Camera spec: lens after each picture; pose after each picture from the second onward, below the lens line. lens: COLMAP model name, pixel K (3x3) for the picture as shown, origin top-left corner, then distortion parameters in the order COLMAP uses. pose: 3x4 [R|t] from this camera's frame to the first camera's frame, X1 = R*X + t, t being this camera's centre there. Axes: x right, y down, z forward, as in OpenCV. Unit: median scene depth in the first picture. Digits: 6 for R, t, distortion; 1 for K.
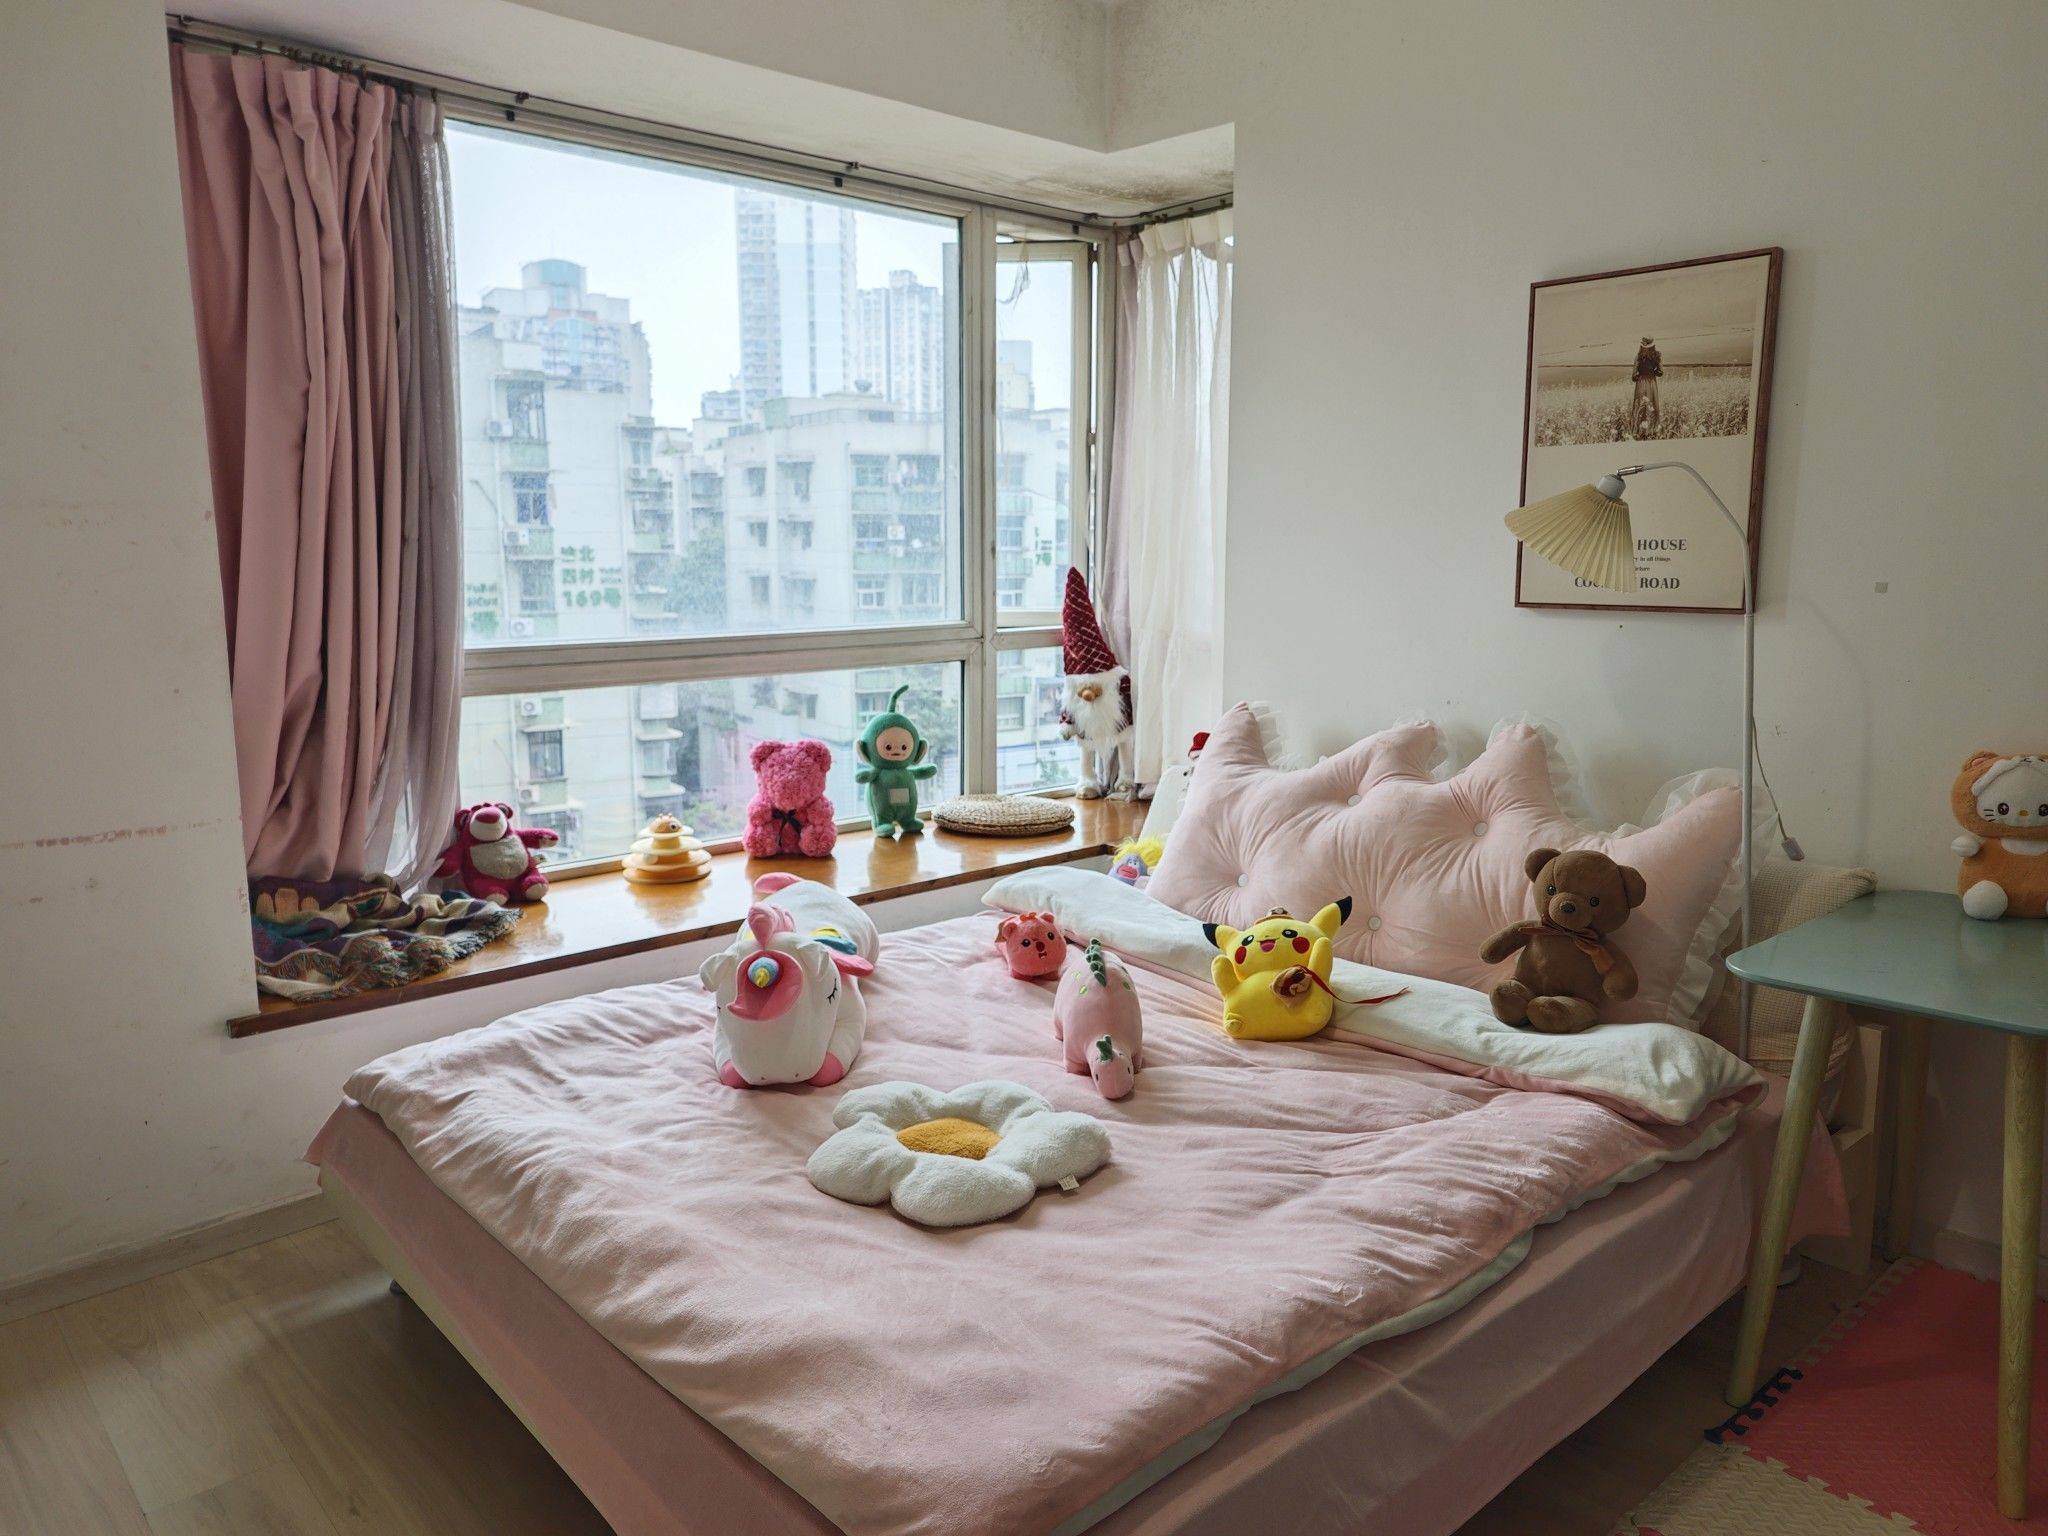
lens RADIAL K [[1458.2, 0, 1024.0], [0, 1458.2, 768.0], [0, 0, 1]] dist [0.028089, 0.006112]
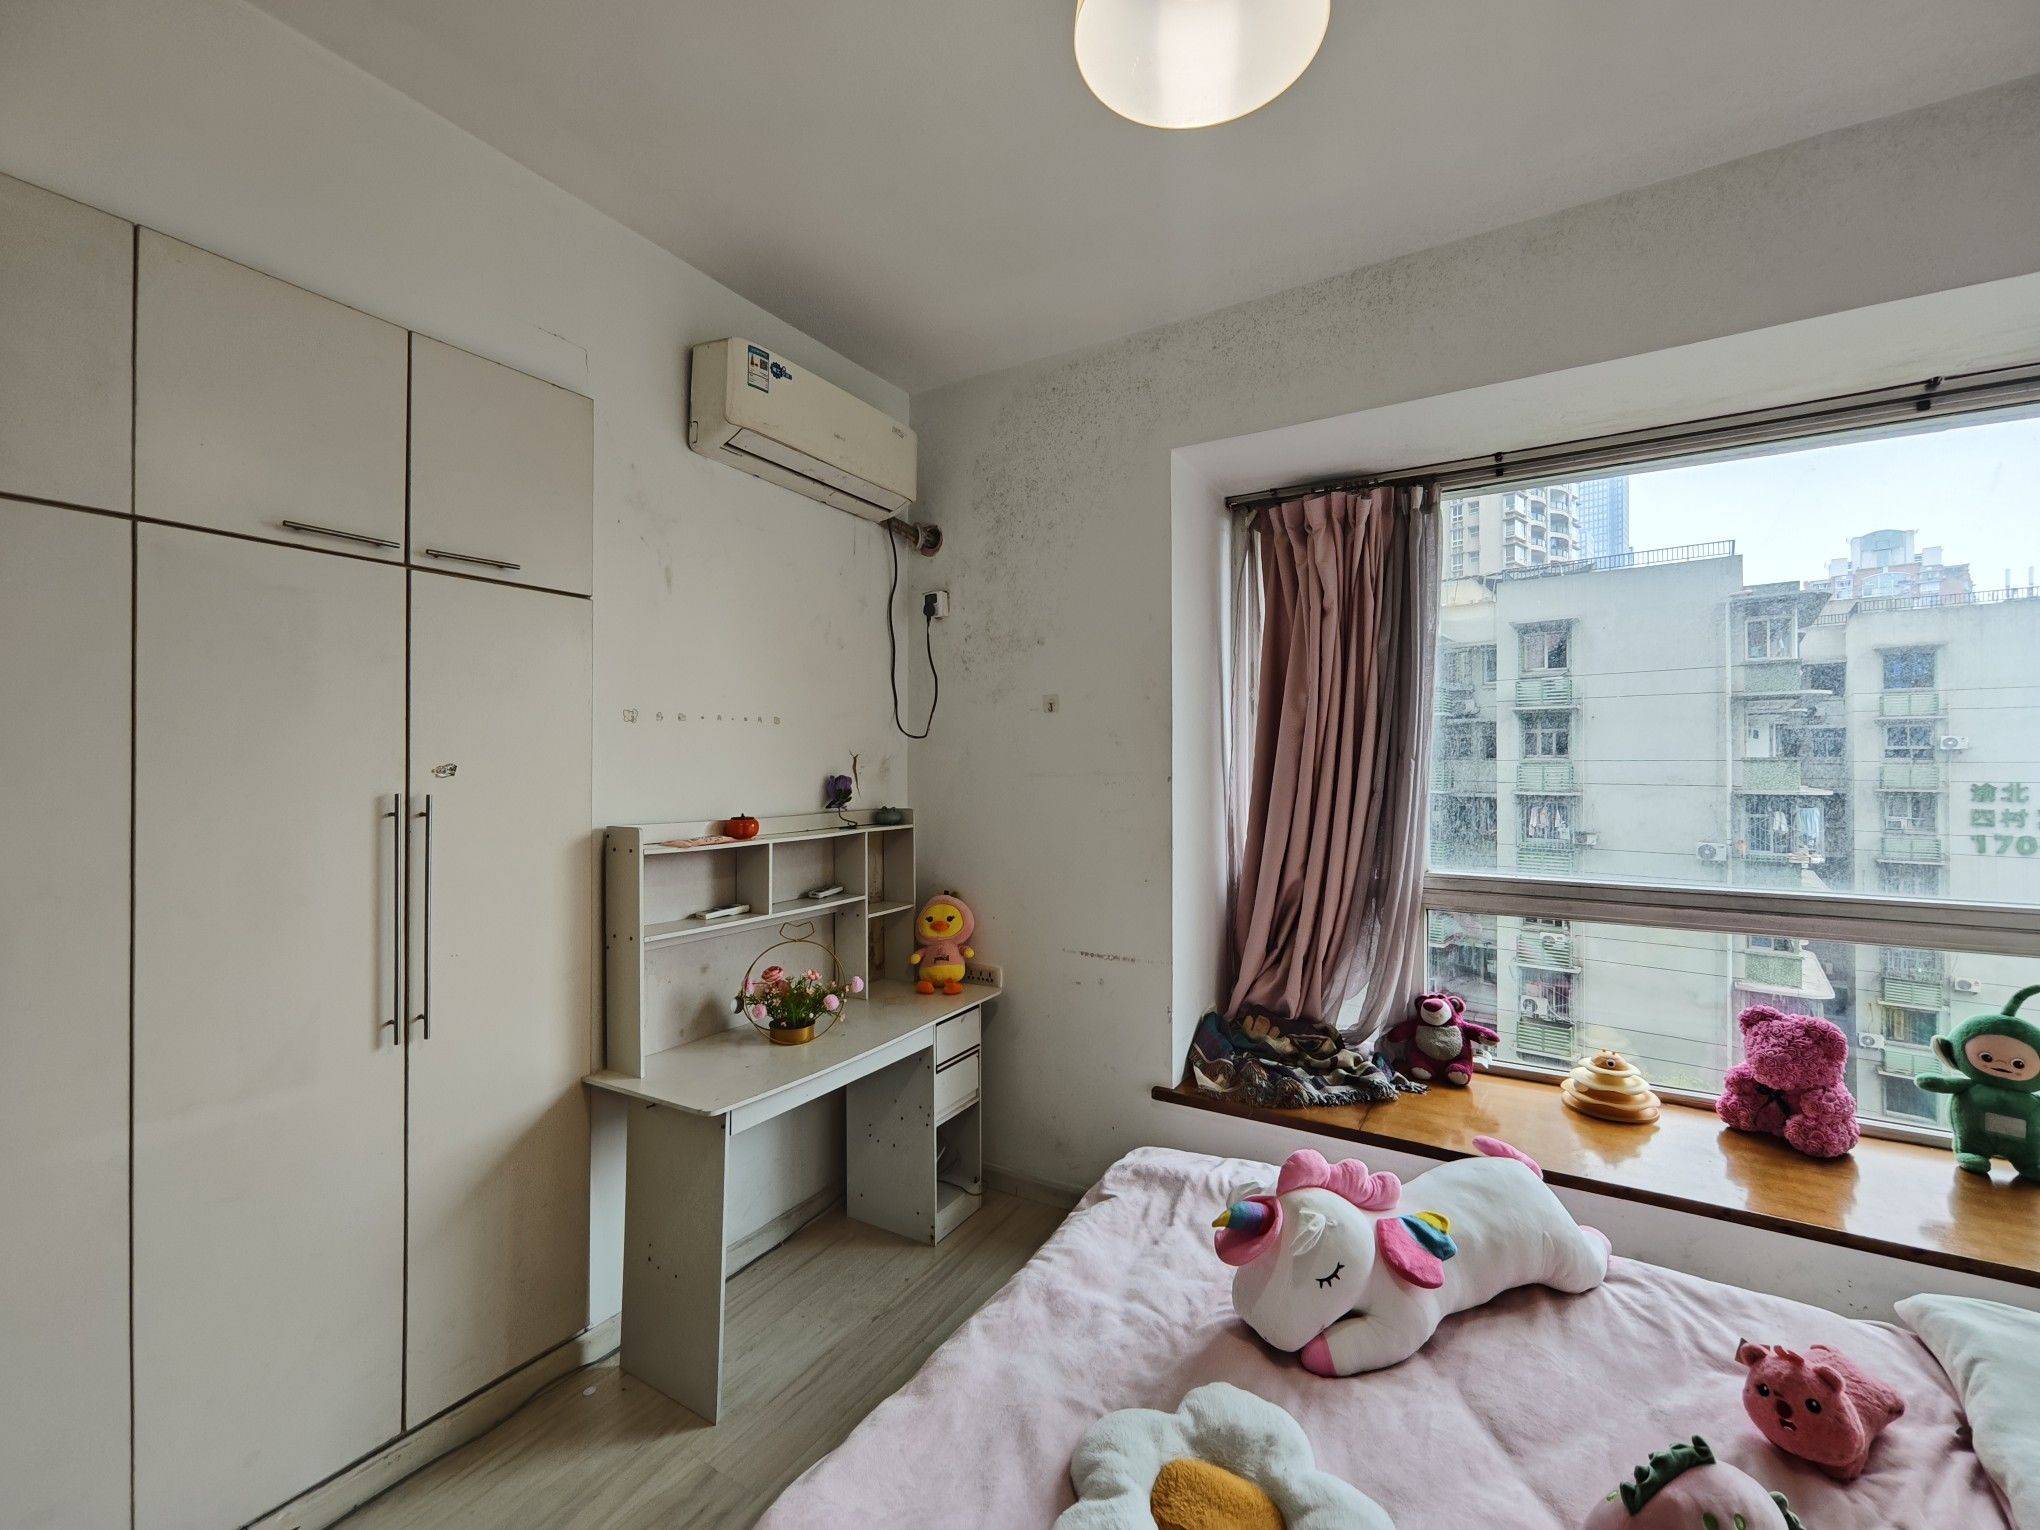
lens RADIAL K [[851.2, 0, 1020.0], [0, 851.2, 765.0], [0, 0, 1]] dist [-0.012241, 0.007732]
pose [[0.285927, -0.002410, -0.958248, 0.293594], [-0.148766, 0.987761, -0.046874, -0.104773], [0.946633, 0.155958, 0.282069, 0.503479]]
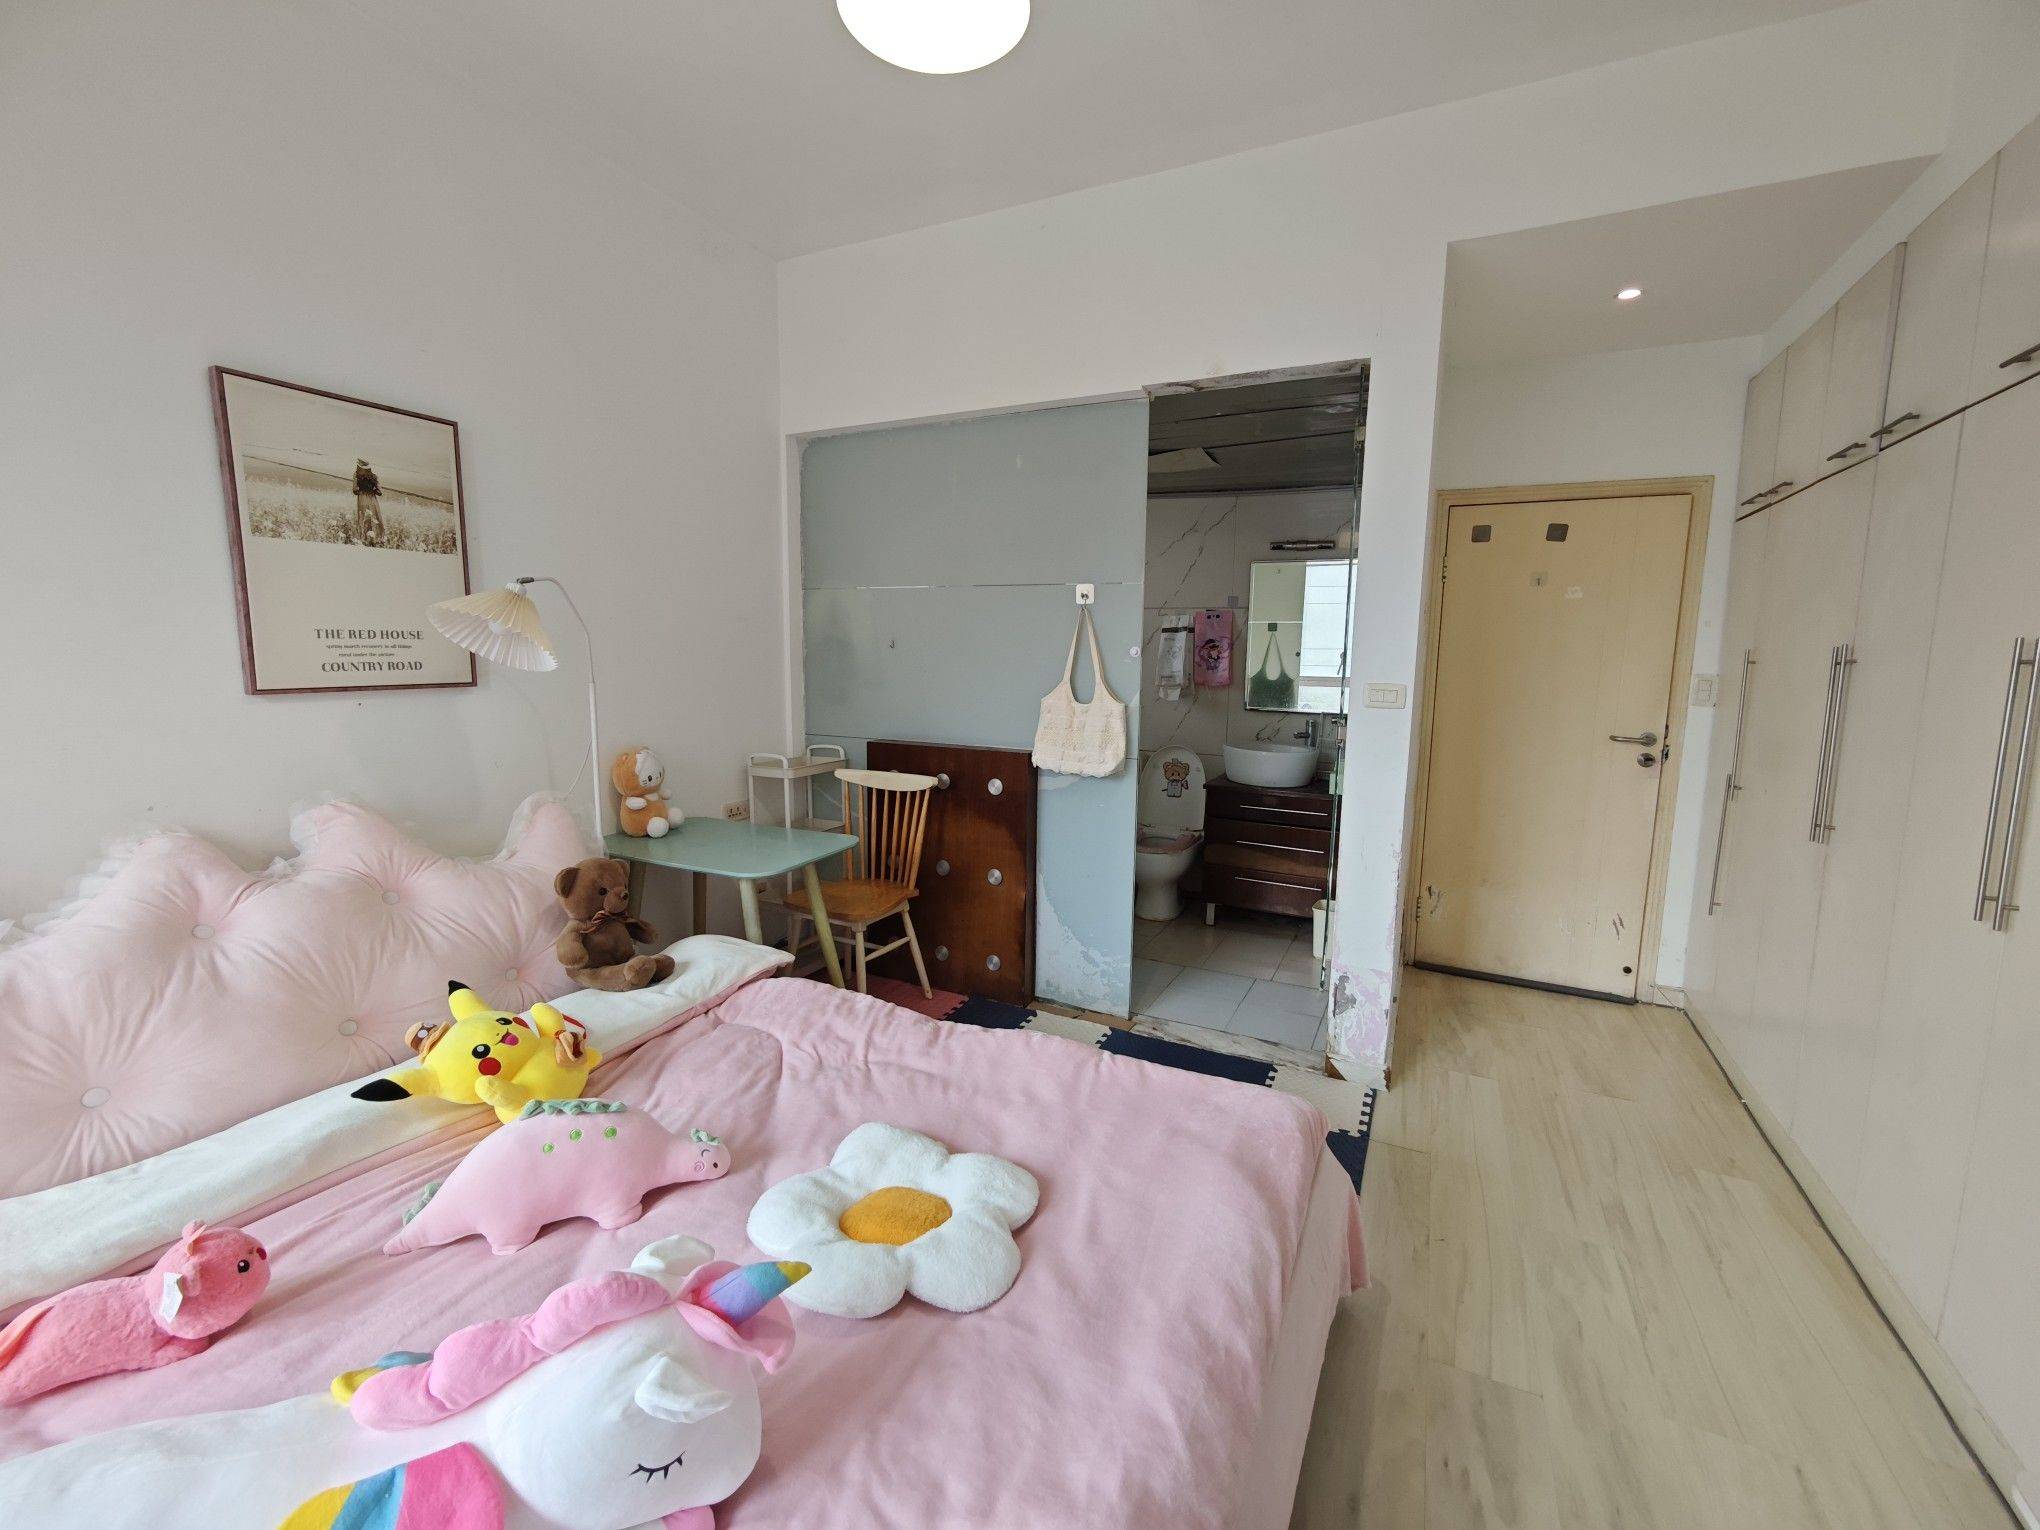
lens RADIAL K [[875.0, 0, 1020.0], [0, 875.0, 765.0], [0, 0, 1]] dist [-0.000808, 0.000193]
pose [[-0.392942, -0.129255, 0.910434, -0.447703], [0.127465, 0.972858, 0.193131, -0.119819], [-0.910686, 0.191937, -0.365801, 0.805721]]
